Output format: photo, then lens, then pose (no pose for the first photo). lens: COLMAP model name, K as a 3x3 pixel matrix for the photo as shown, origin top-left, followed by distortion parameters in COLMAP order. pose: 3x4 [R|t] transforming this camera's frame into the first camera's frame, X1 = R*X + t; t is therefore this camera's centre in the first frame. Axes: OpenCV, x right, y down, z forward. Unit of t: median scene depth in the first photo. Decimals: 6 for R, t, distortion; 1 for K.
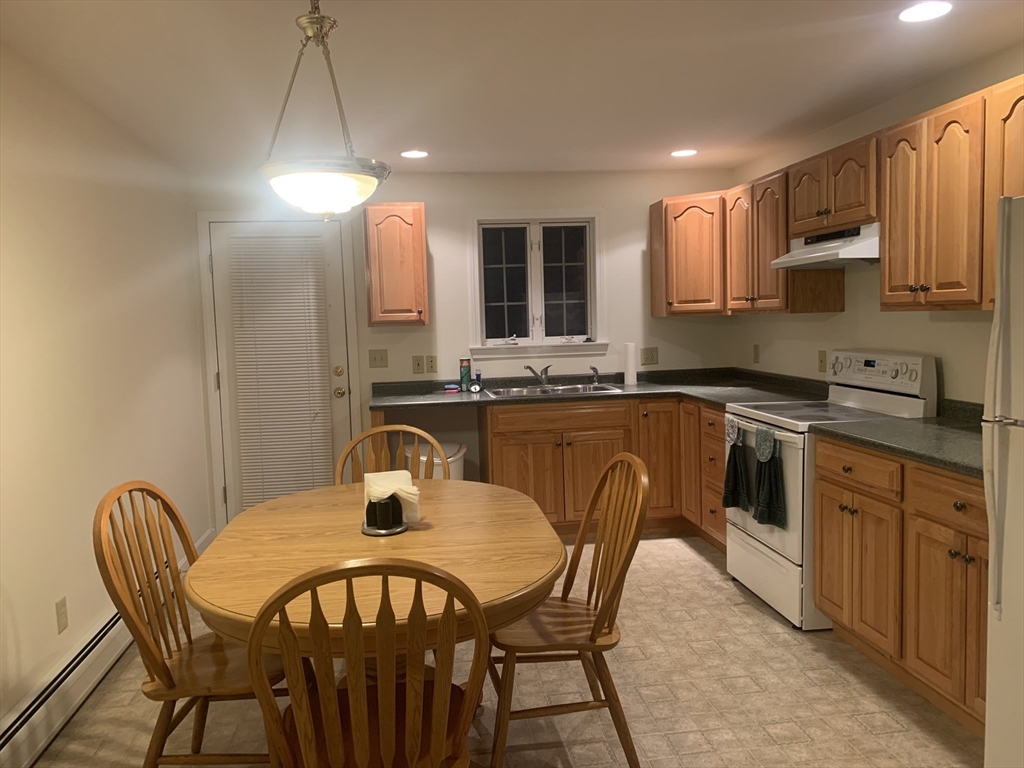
lens RADIAL K [[784.4, 0, 509.0], [0, 784.4, 388.7], [0, 0, 1]] dist [-0.011189, -0.007389]
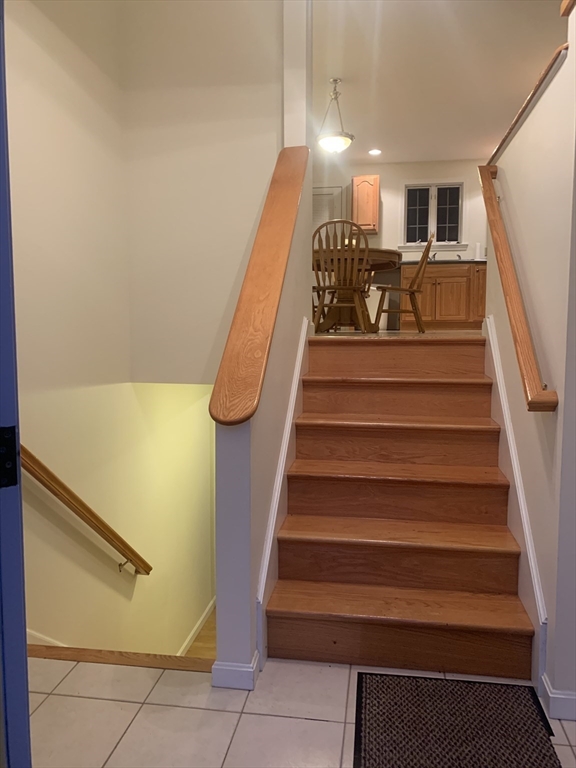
lens RADIAL K [[588.3, 0, 287.4], [0, 588.3, 381.0], [0, 0, 1]] dist [-0.011189, -0.007389]
pose [[0.954086, 0.060329, -0.293395, 0.150916], [-0.057588, 0.998178, 0.017981, 0.297559], [0.293946, -0.000260, 0.955822, -0.596443]]
